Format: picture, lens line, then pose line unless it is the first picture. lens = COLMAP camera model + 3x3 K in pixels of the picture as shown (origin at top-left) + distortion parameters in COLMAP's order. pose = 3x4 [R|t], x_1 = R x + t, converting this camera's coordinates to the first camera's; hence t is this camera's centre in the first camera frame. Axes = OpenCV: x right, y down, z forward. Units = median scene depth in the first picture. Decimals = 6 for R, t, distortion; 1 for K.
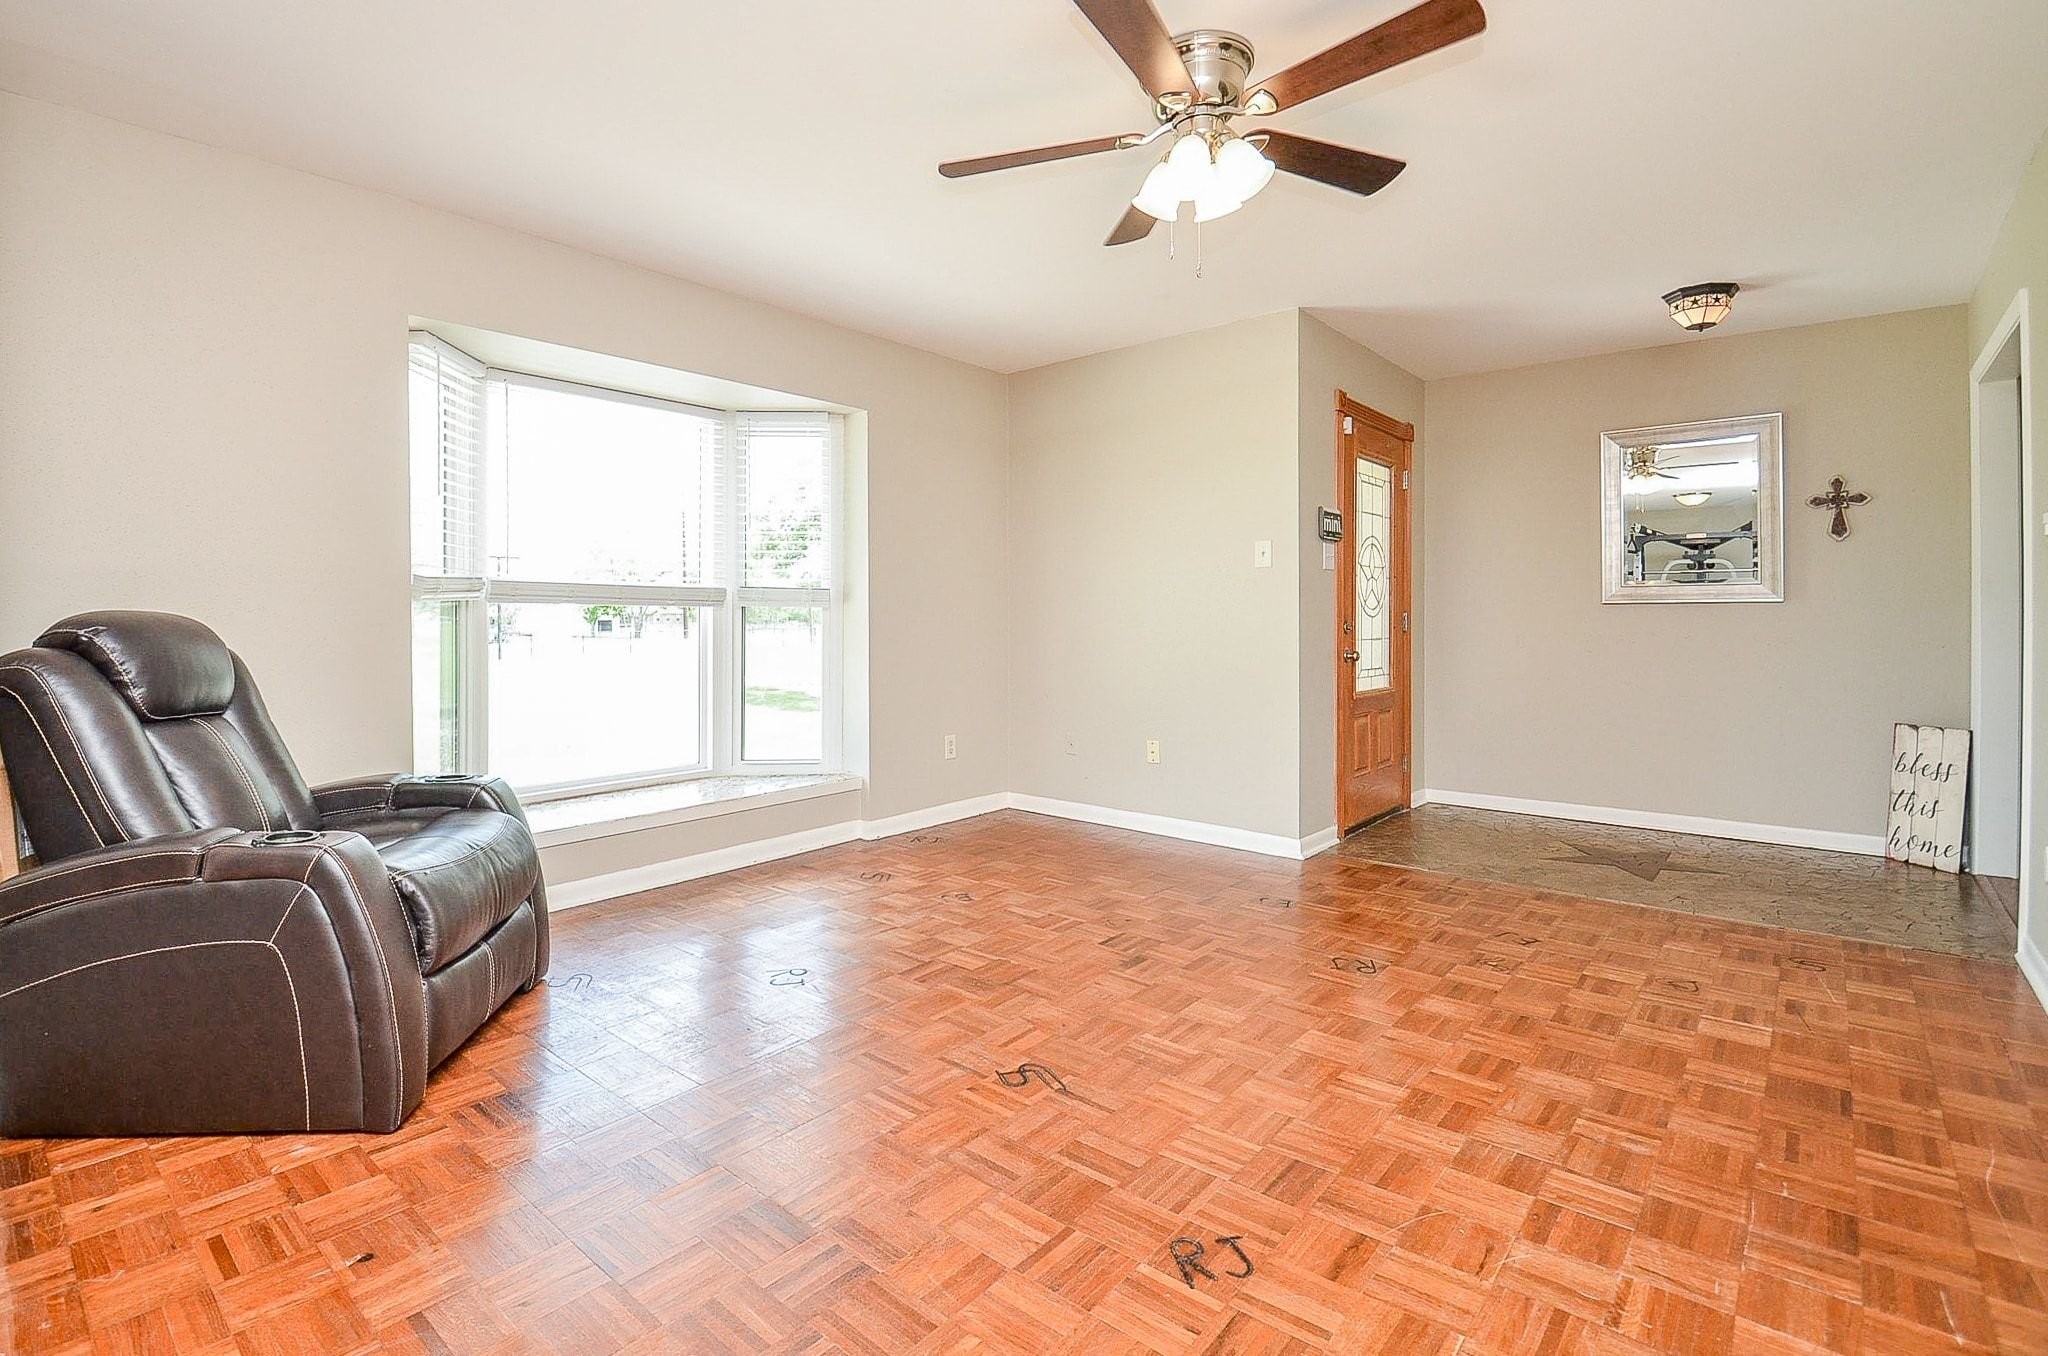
lens RADIAL K [[939.1, 0, 977.6], [0, 939.1, 638.6], [0, 0, 1]] dist [-0.008478, -0.010908]
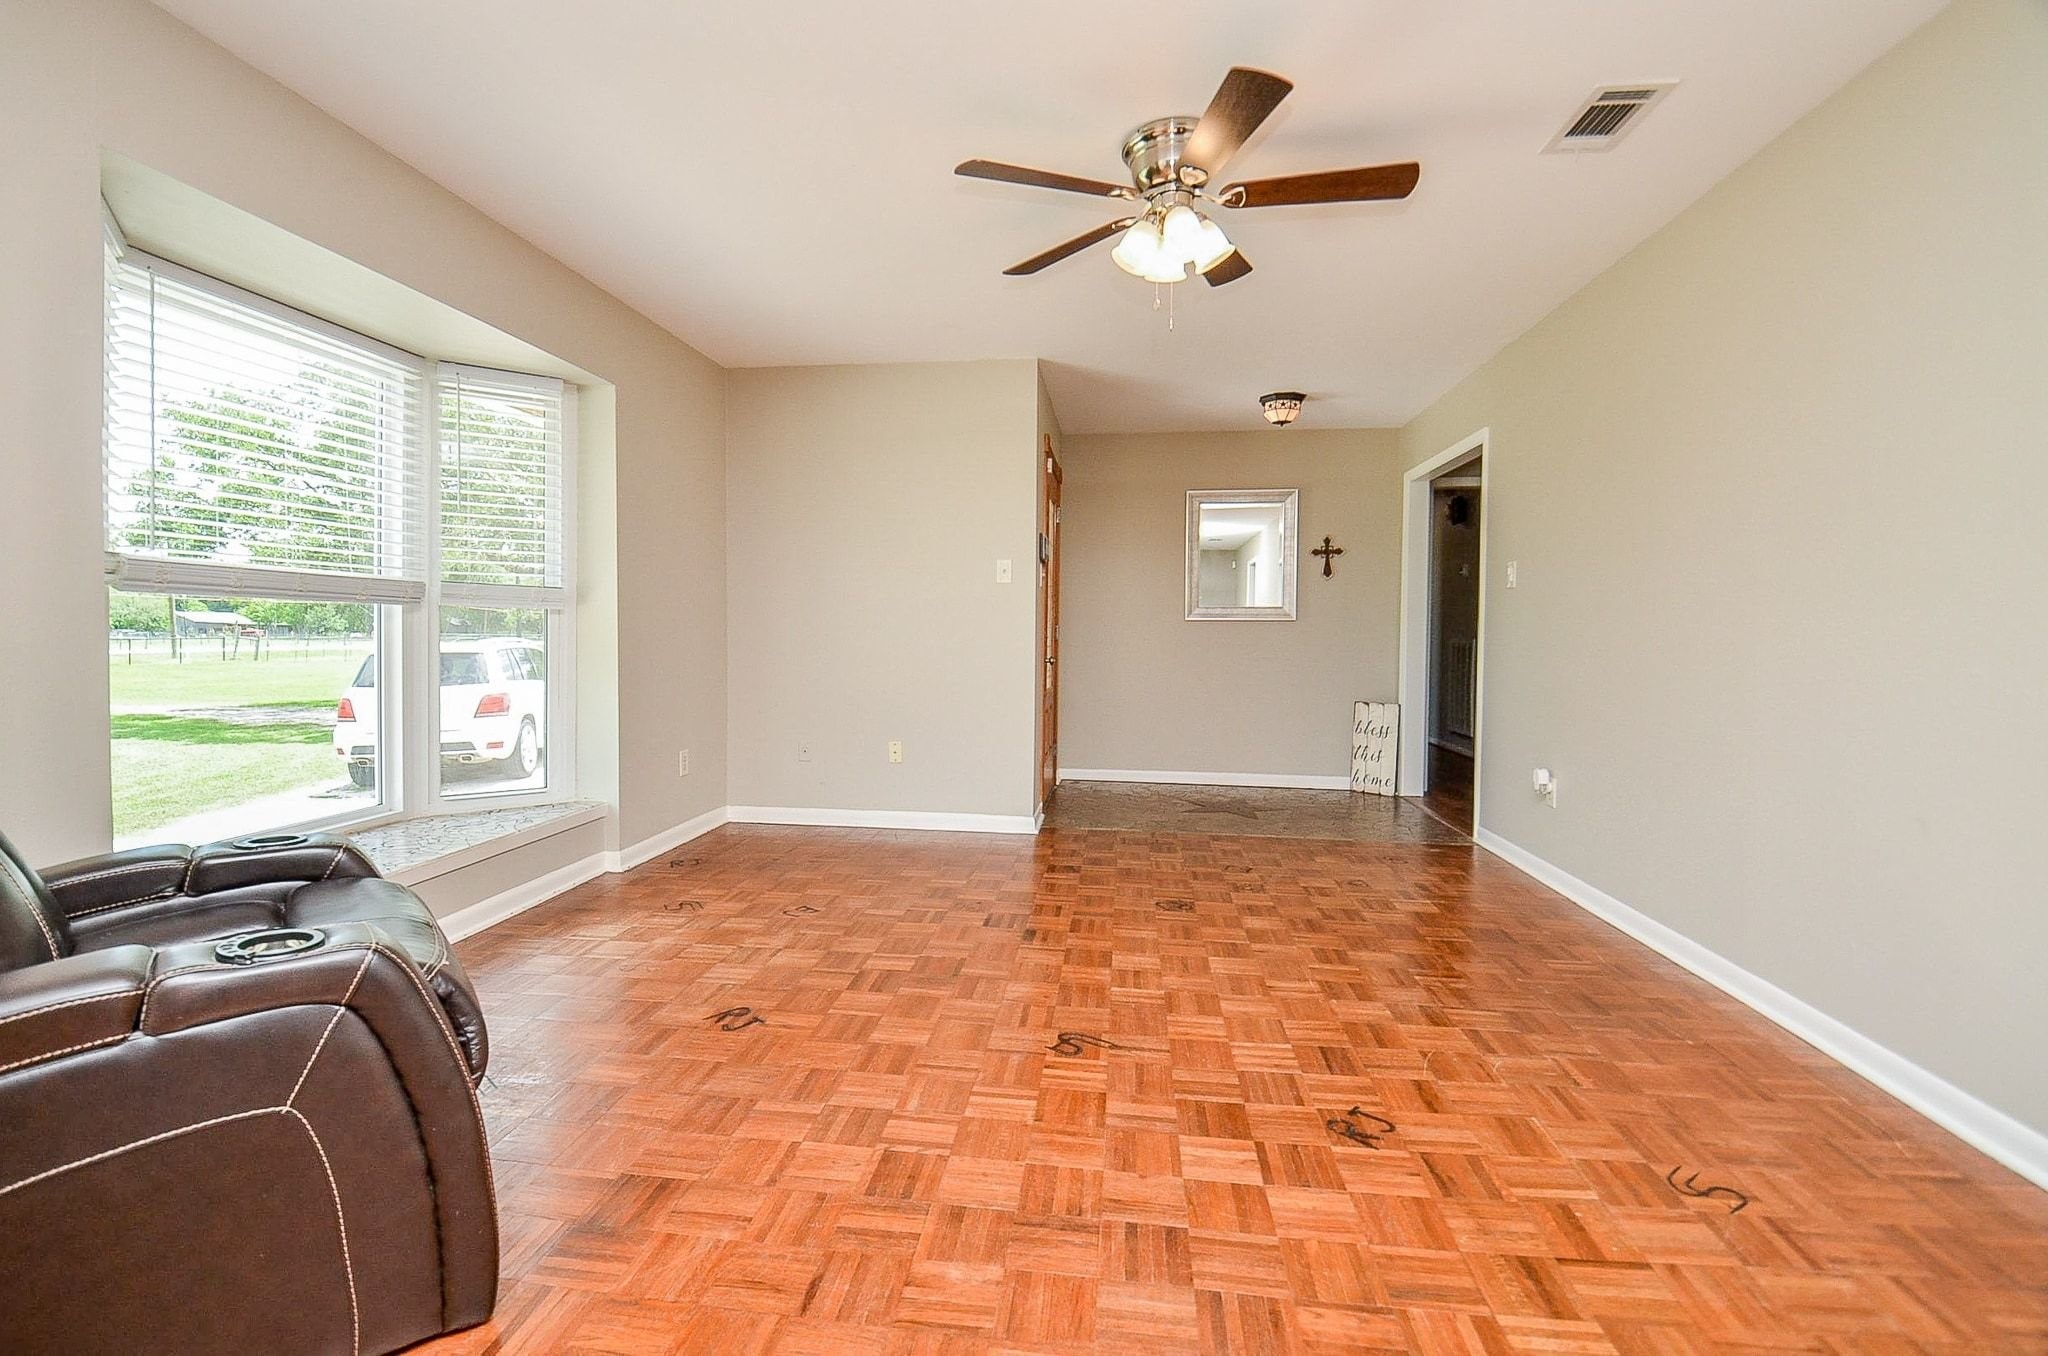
lens RADIAL K [[894.1, 0, 1007.5], [0, 894.1, 669.5], [0, 0, 1]] dist [0.007396, -0.000923]
pose [[0.831270, -0.014373, 0.555684, -0.479467], [0.002152, 0.999741, 0.022640, 0.006947], [-0.555865, -0.017624, 0.831085, 0.152529]]
